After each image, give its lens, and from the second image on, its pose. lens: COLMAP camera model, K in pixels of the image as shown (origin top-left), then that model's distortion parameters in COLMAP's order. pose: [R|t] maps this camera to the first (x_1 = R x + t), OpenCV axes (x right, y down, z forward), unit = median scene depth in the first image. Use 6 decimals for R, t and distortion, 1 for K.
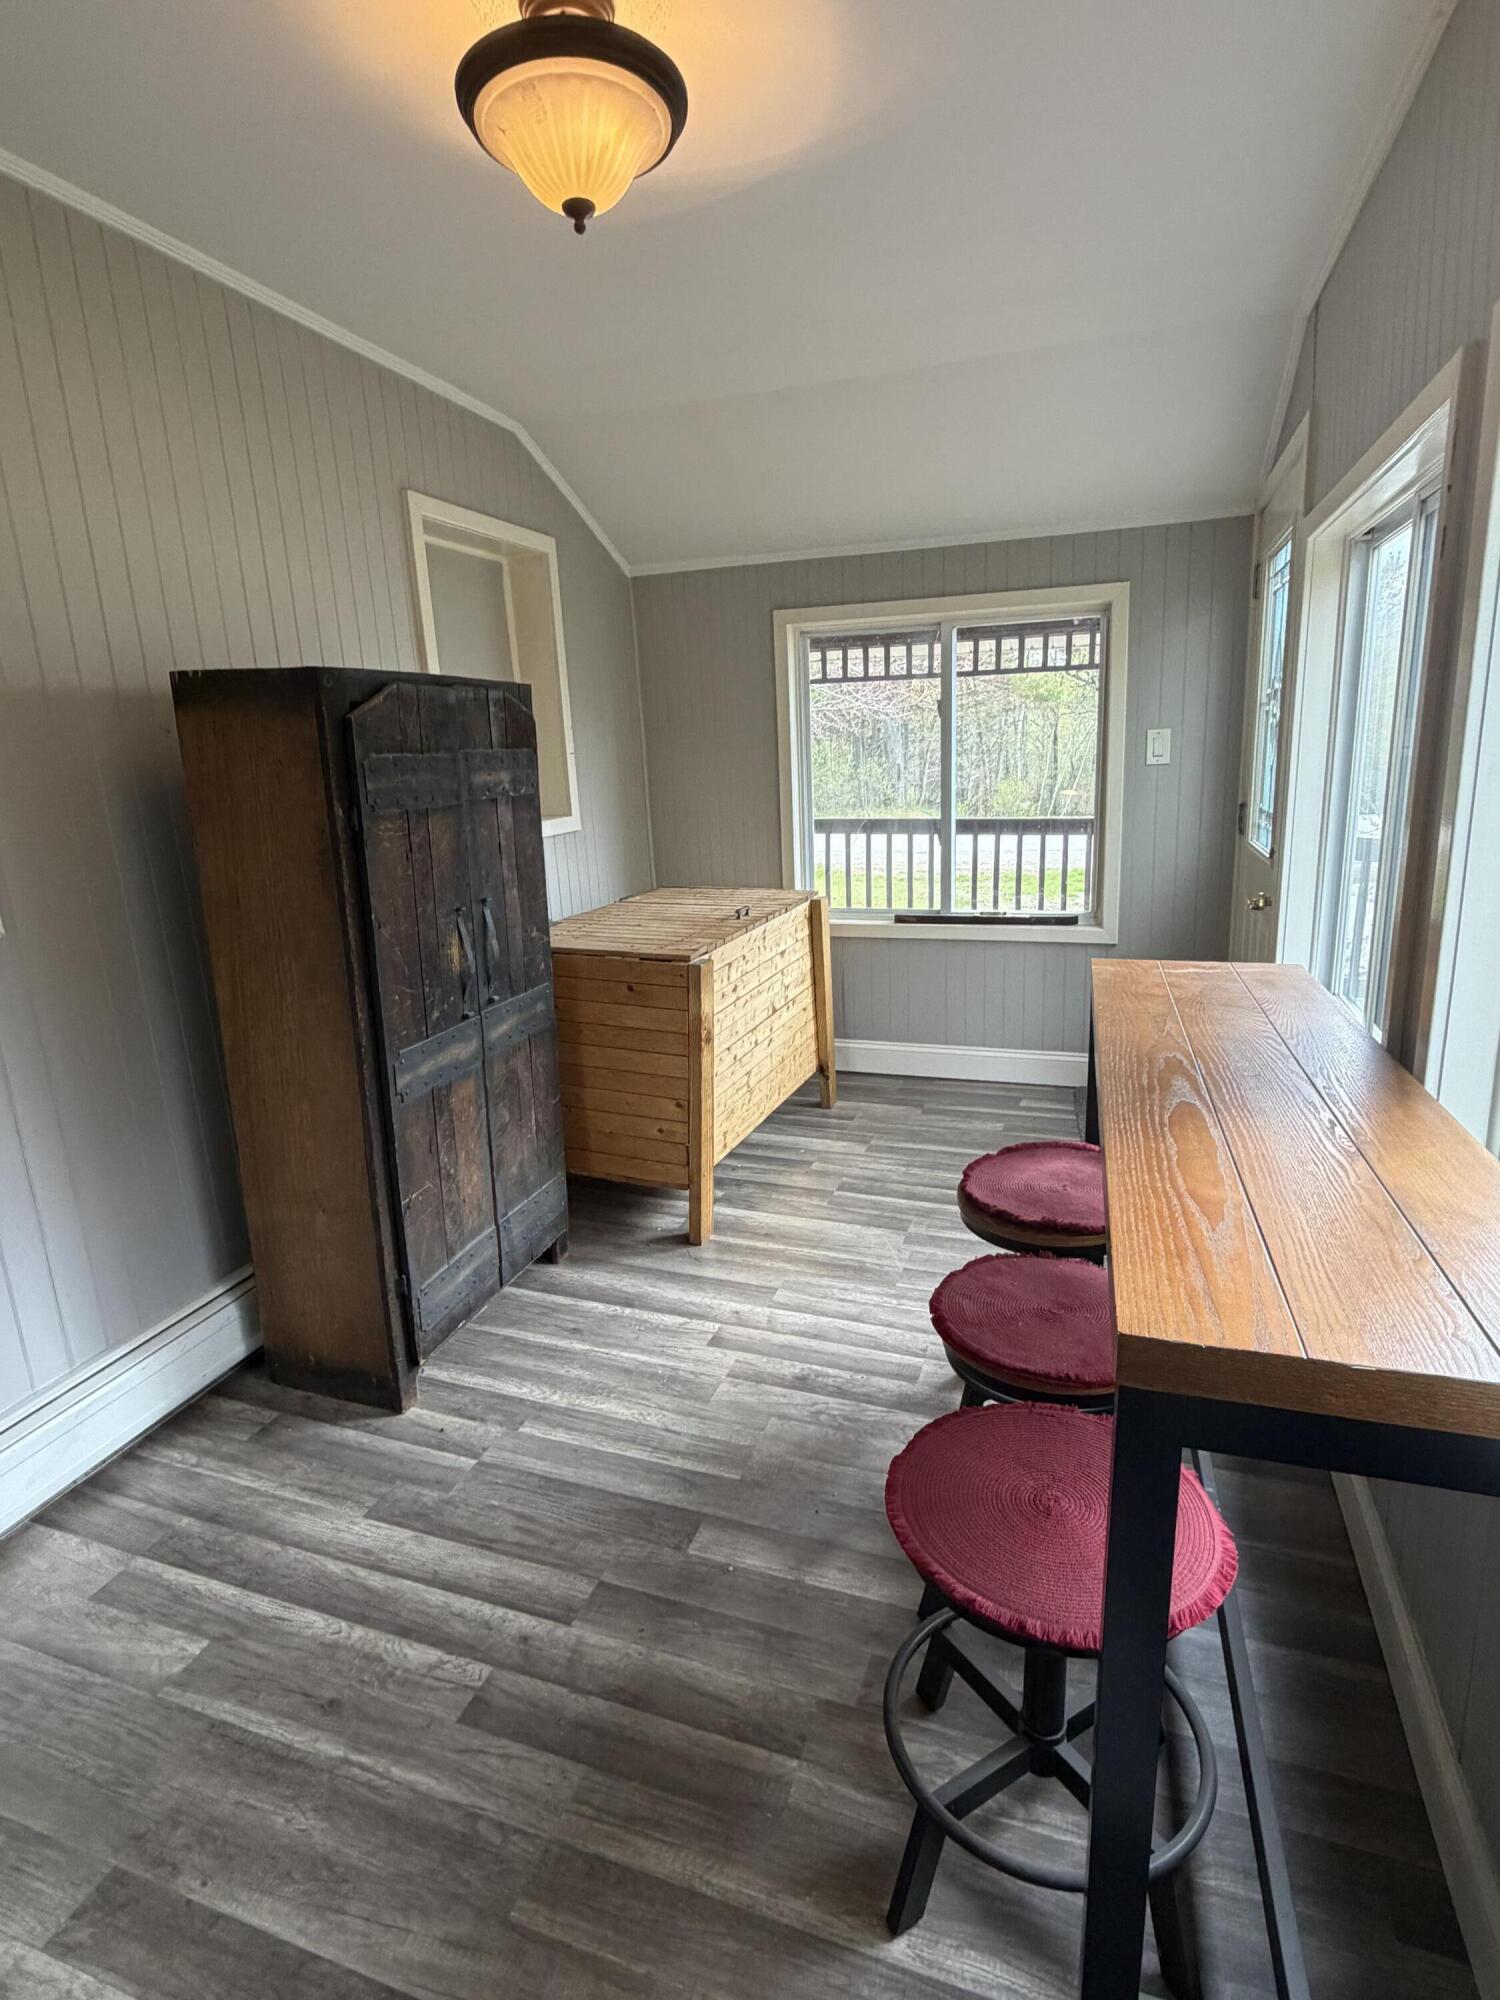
lens RADIAL K [[1016.4, 0, 739.3], [0, 1016.4, 997.1], [0, 0, 1]] dist [-0.000535, -0.000048]
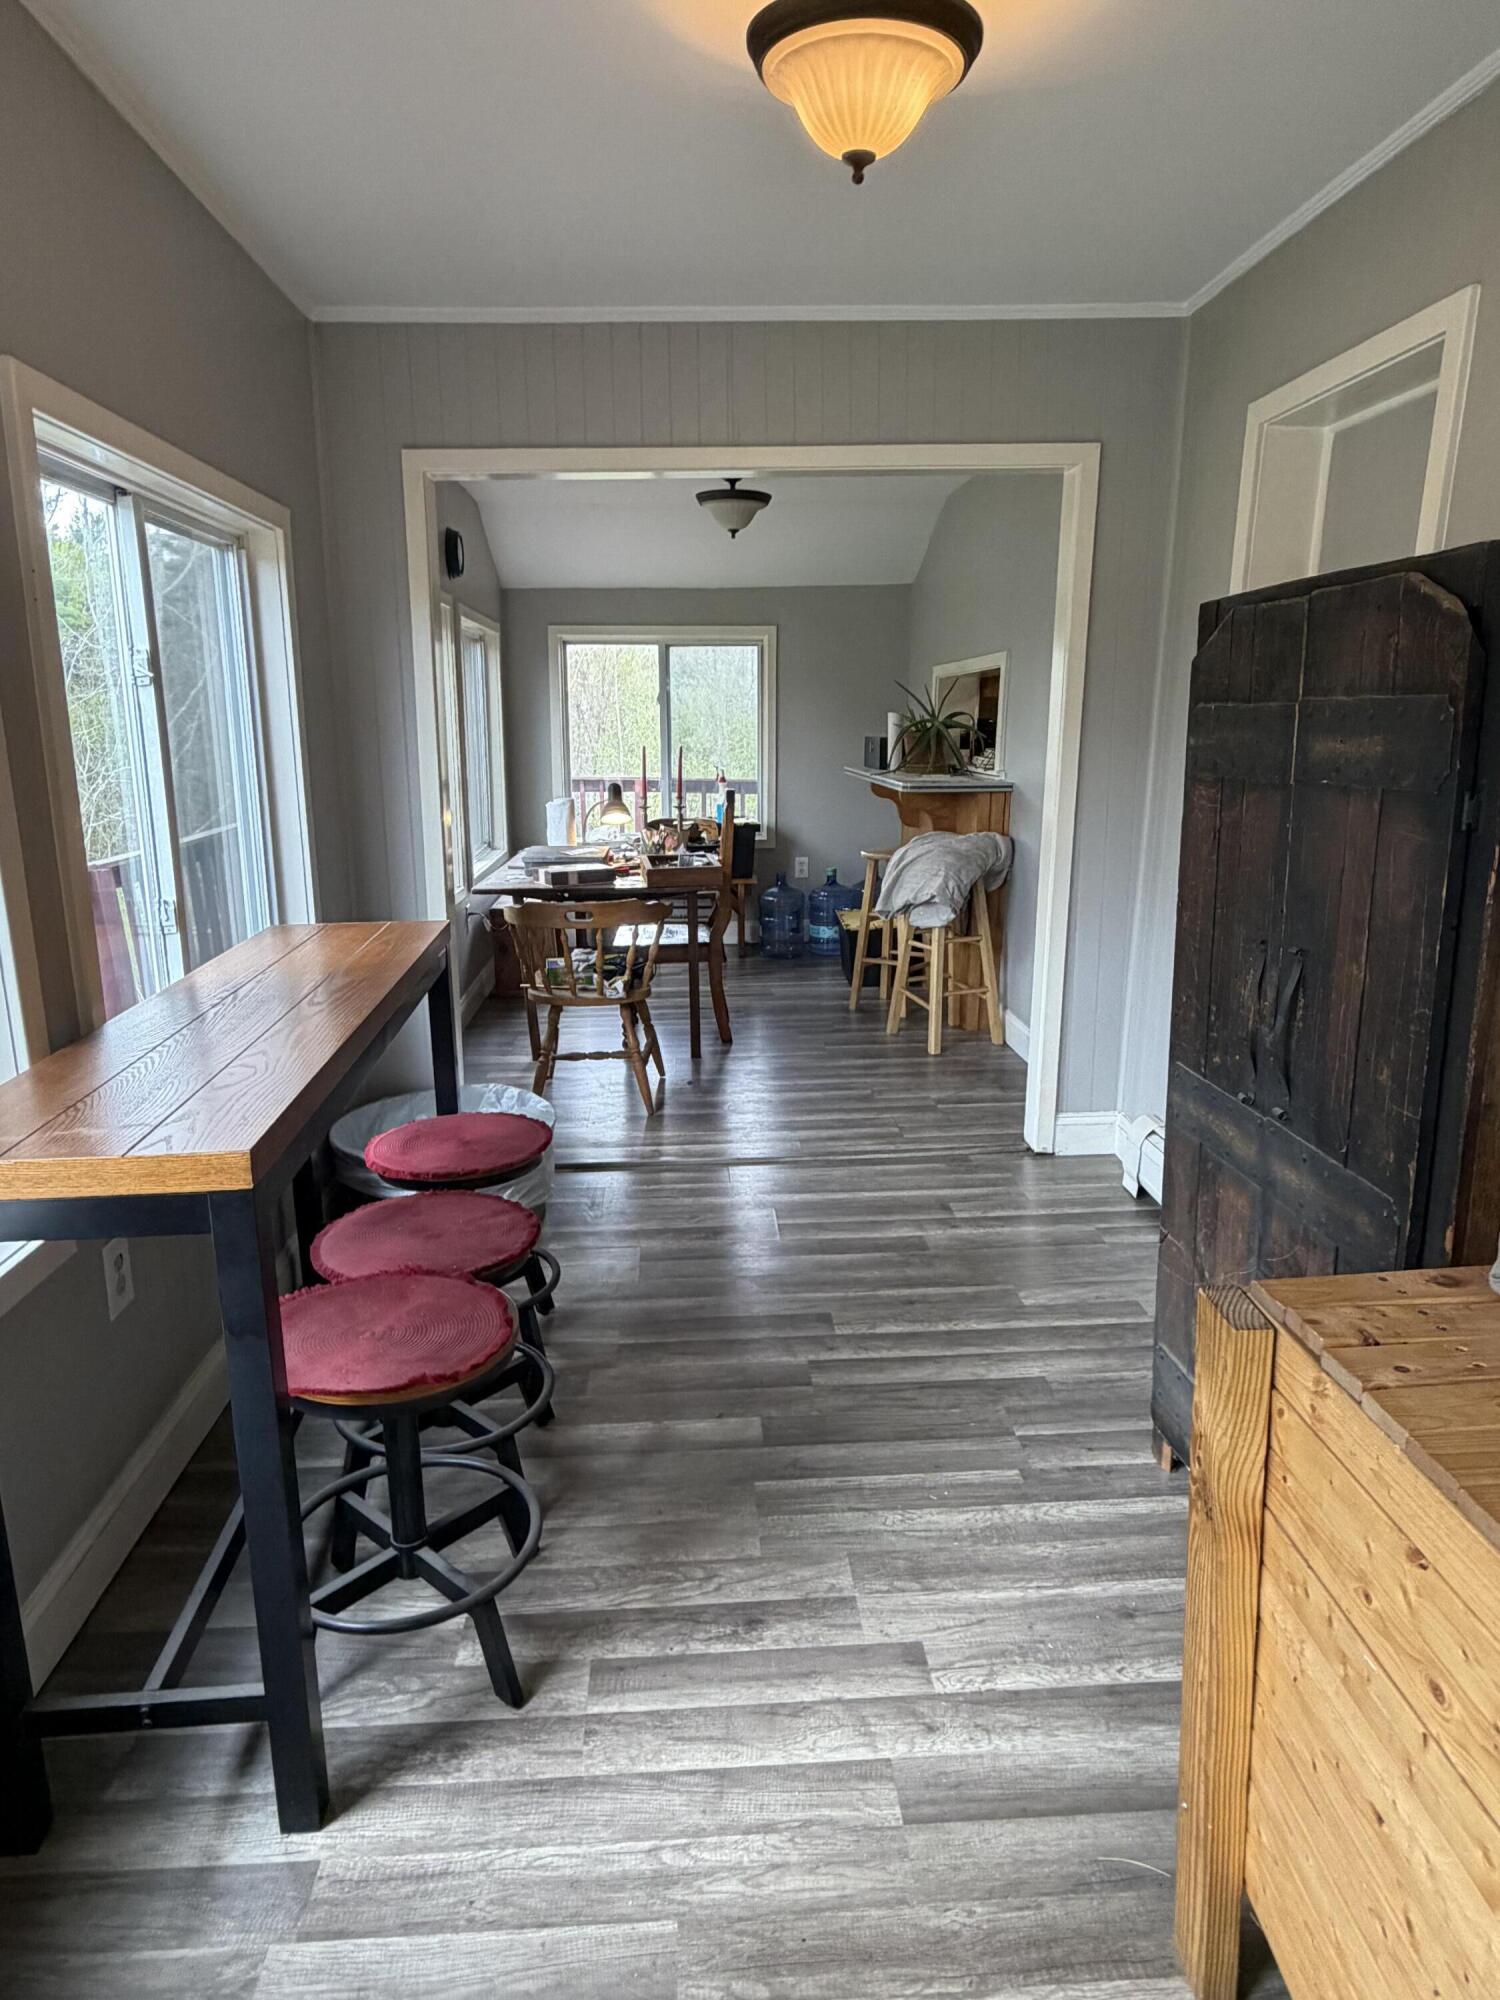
lens RADIAL K [[1221.6, 0, 744.2], [0, 1221.6, 995.8], [0, 0, 1]] dist [0.007845, 0.000582]
pose [[-0.920288, 0.124362, -0.370951, 0.325446], [-0.059339, 0.892801, 0.446526, -0.380907], [0.386716, 0.432945, -0.814254, 1.499807]]
